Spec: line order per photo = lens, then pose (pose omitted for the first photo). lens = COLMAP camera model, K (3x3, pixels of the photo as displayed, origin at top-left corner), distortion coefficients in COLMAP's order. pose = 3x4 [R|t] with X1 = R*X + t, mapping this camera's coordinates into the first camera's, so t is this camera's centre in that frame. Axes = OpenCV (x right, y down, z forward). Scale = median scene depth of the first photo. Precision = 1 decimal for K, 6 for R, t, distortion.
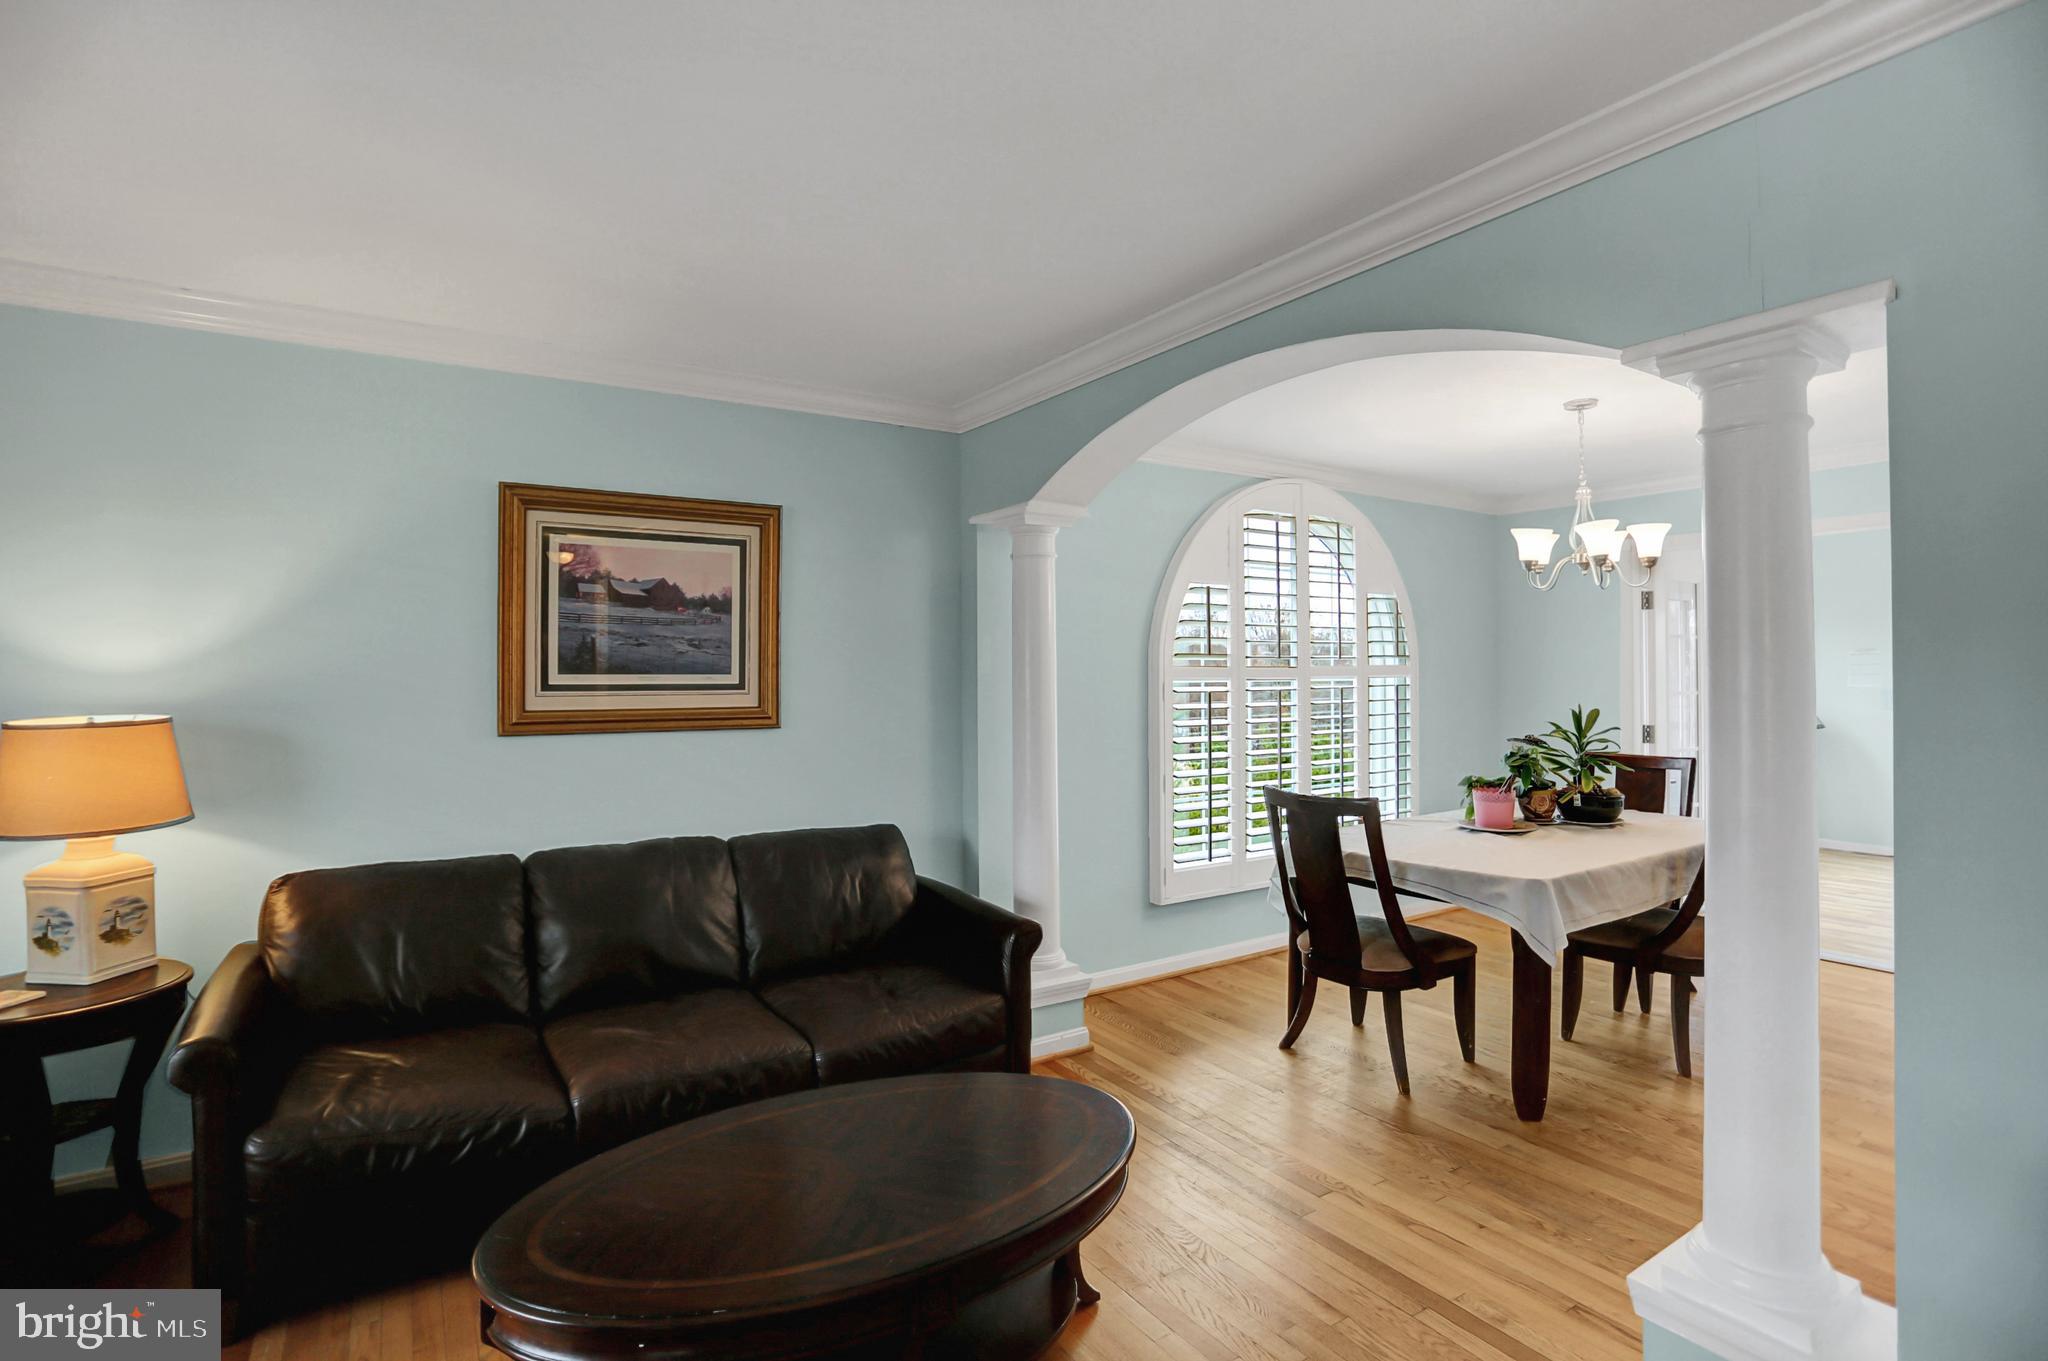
lens RADIAL K [[1012.0, 0, 1047.8], [0, 1012.0, 669.4], [0, 0, 1]] dist [-0.065128, 0.027183]
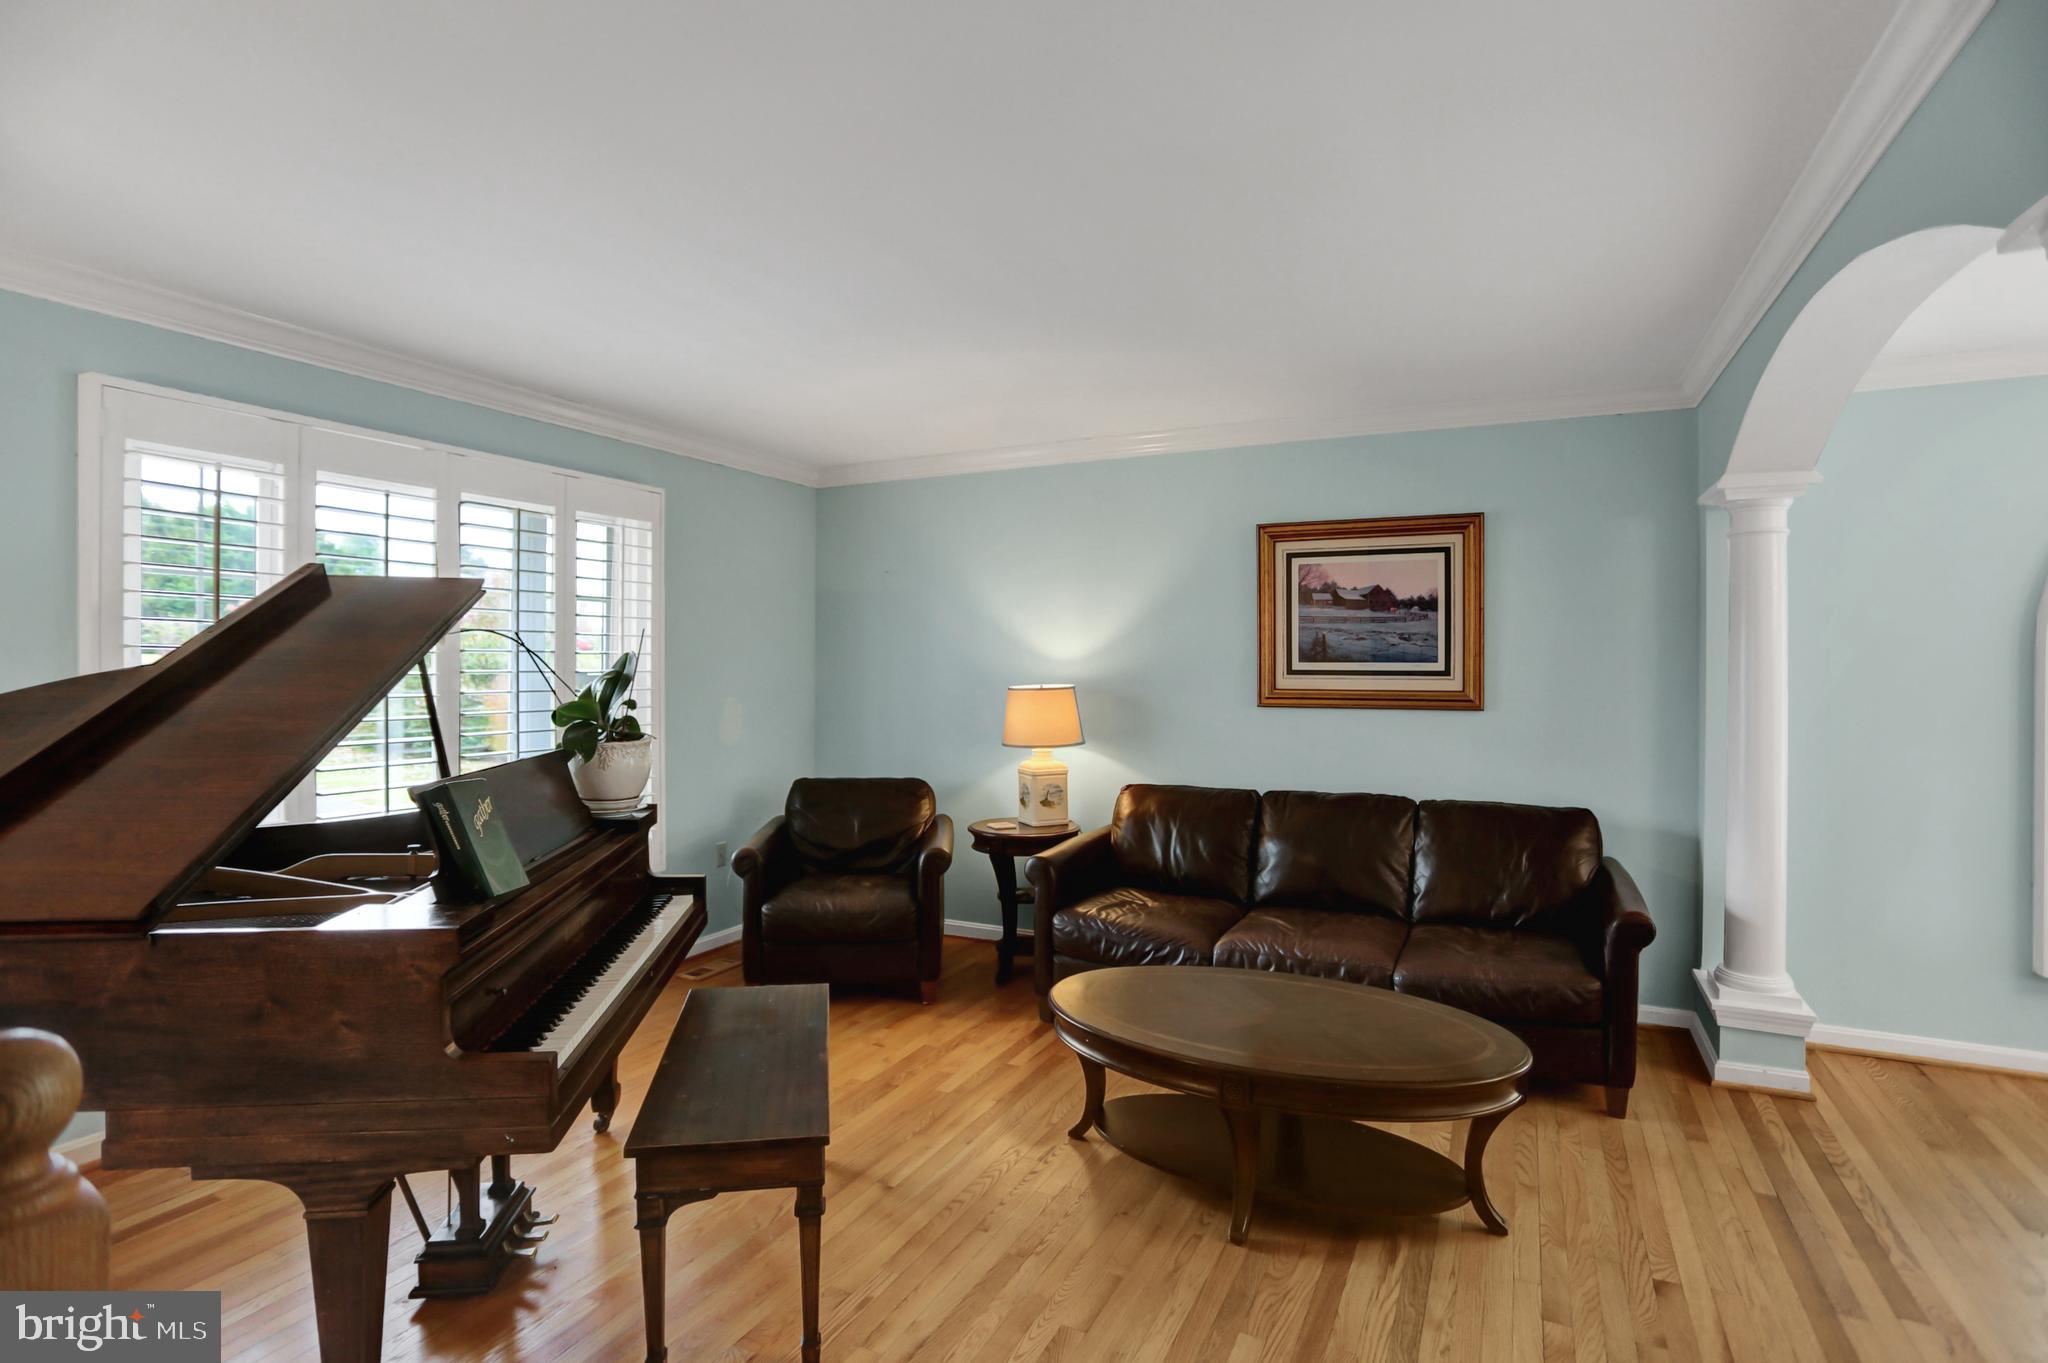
lens RADIAL K [[1012.0, 0, 1047.8], [0, 1012.0, 670.4], [0, 0, 1]] dist [-0.065128, 0.027183]
pose [[0.519483, 0.011326, -0.854406, 0.462361], [0.002446, 0.999888, 0.014742, -0.004458], [0.854477, -0.009748, 0.519397, 0.006172]]
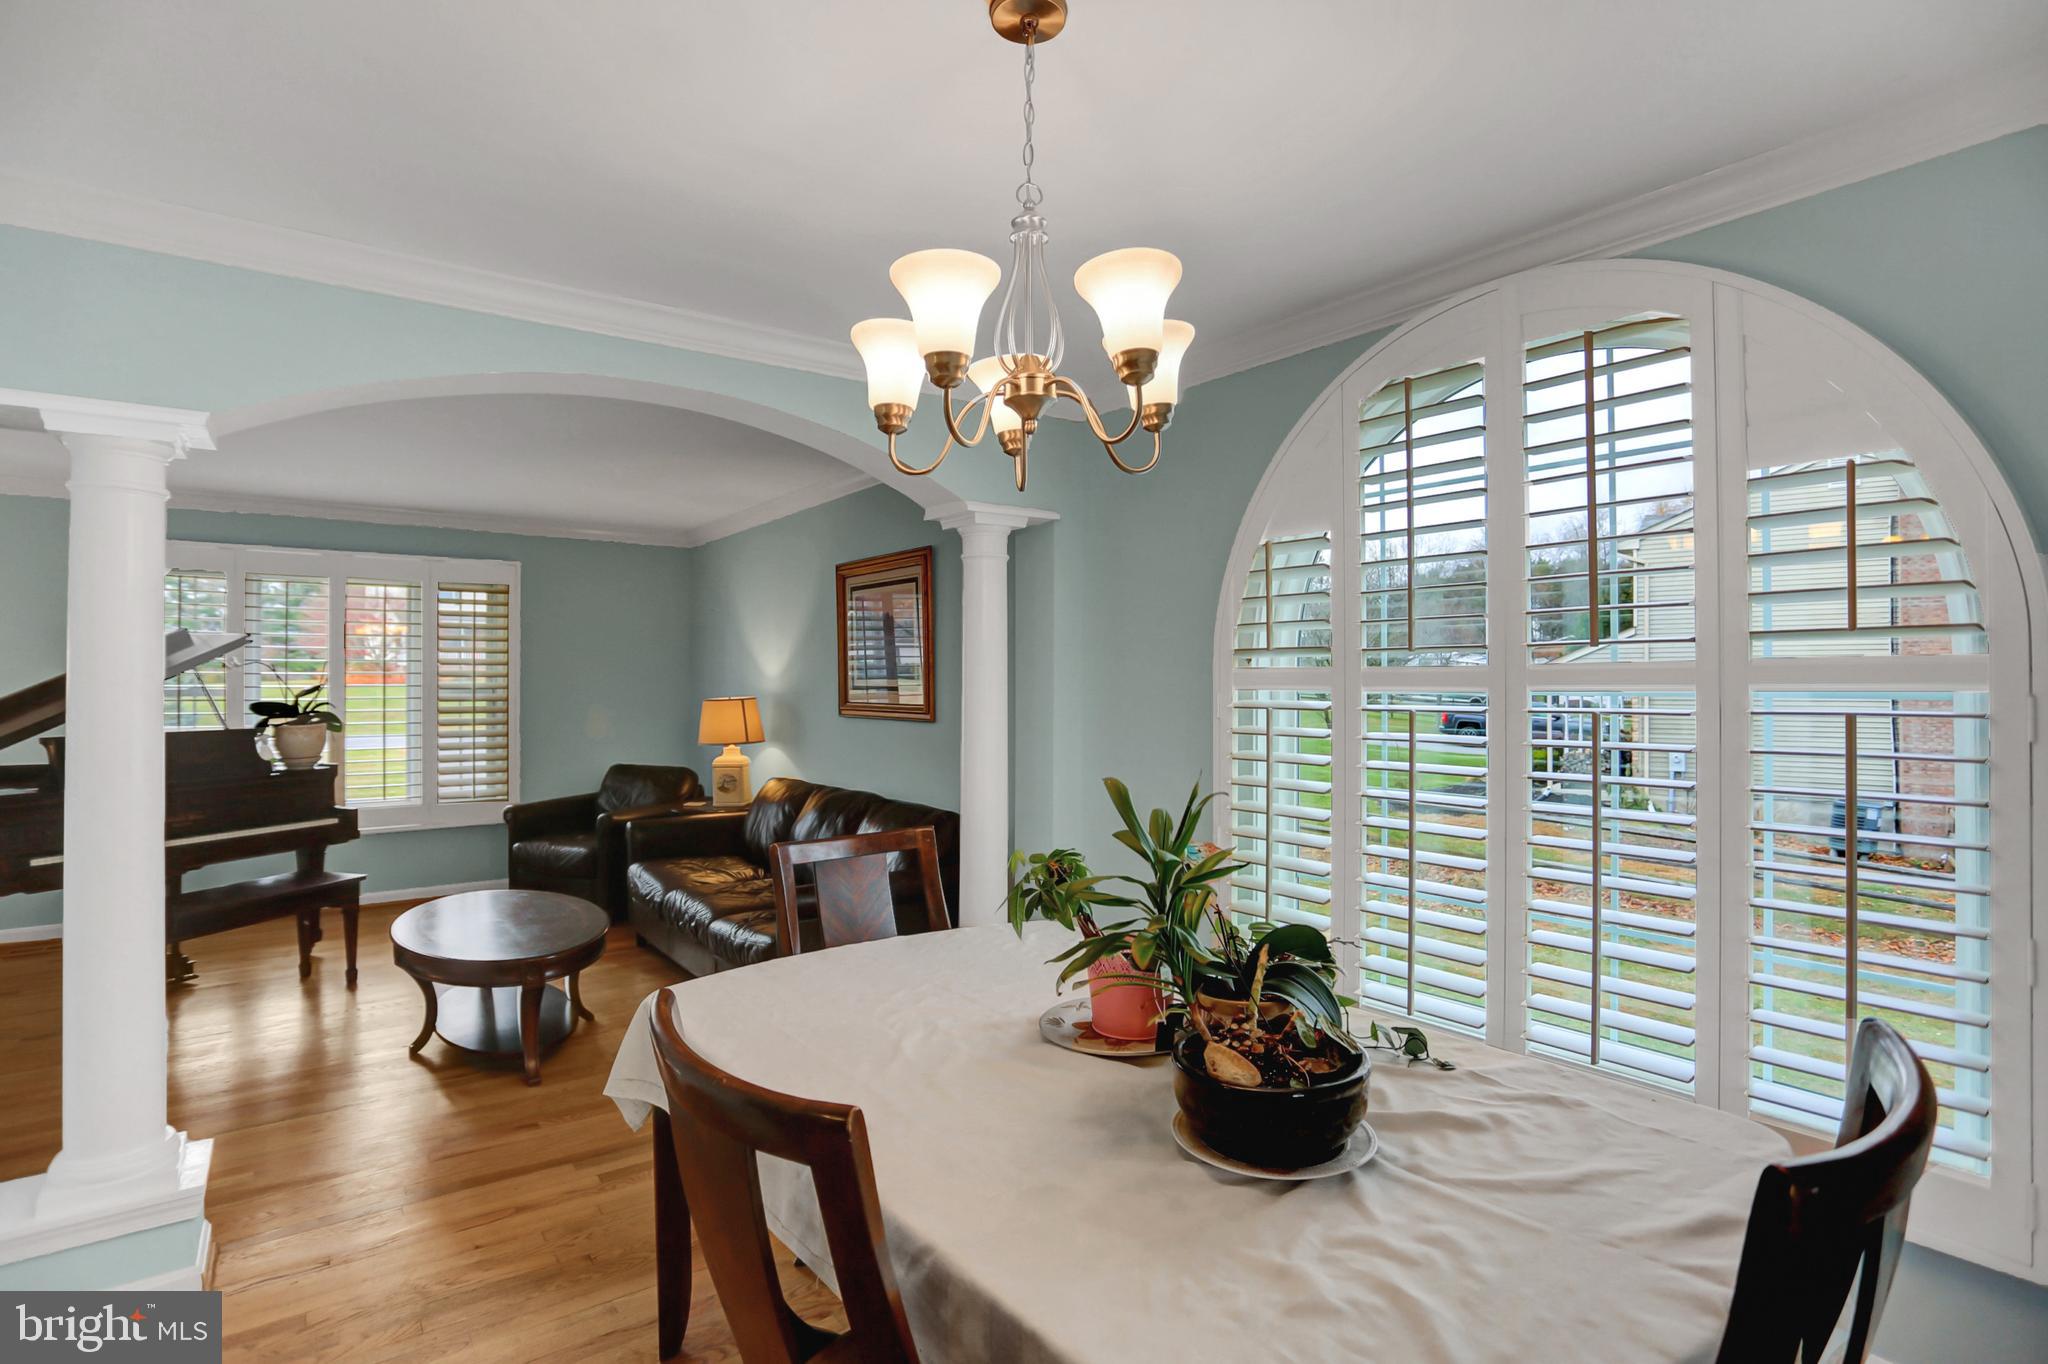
lens RADIAL K [[1047.0, 0, 1057.9], [0, 1047.0, 674.0], [0, 0, 1]] dist [-0.075548, 0.031146]
pose [[0.088479, -0.004710, -0.996067, 1.140310], [0.007138, 0.999966, -0.004095, 0.007553], [0.996052, -0.006748, 0.088509, 1.104378]]
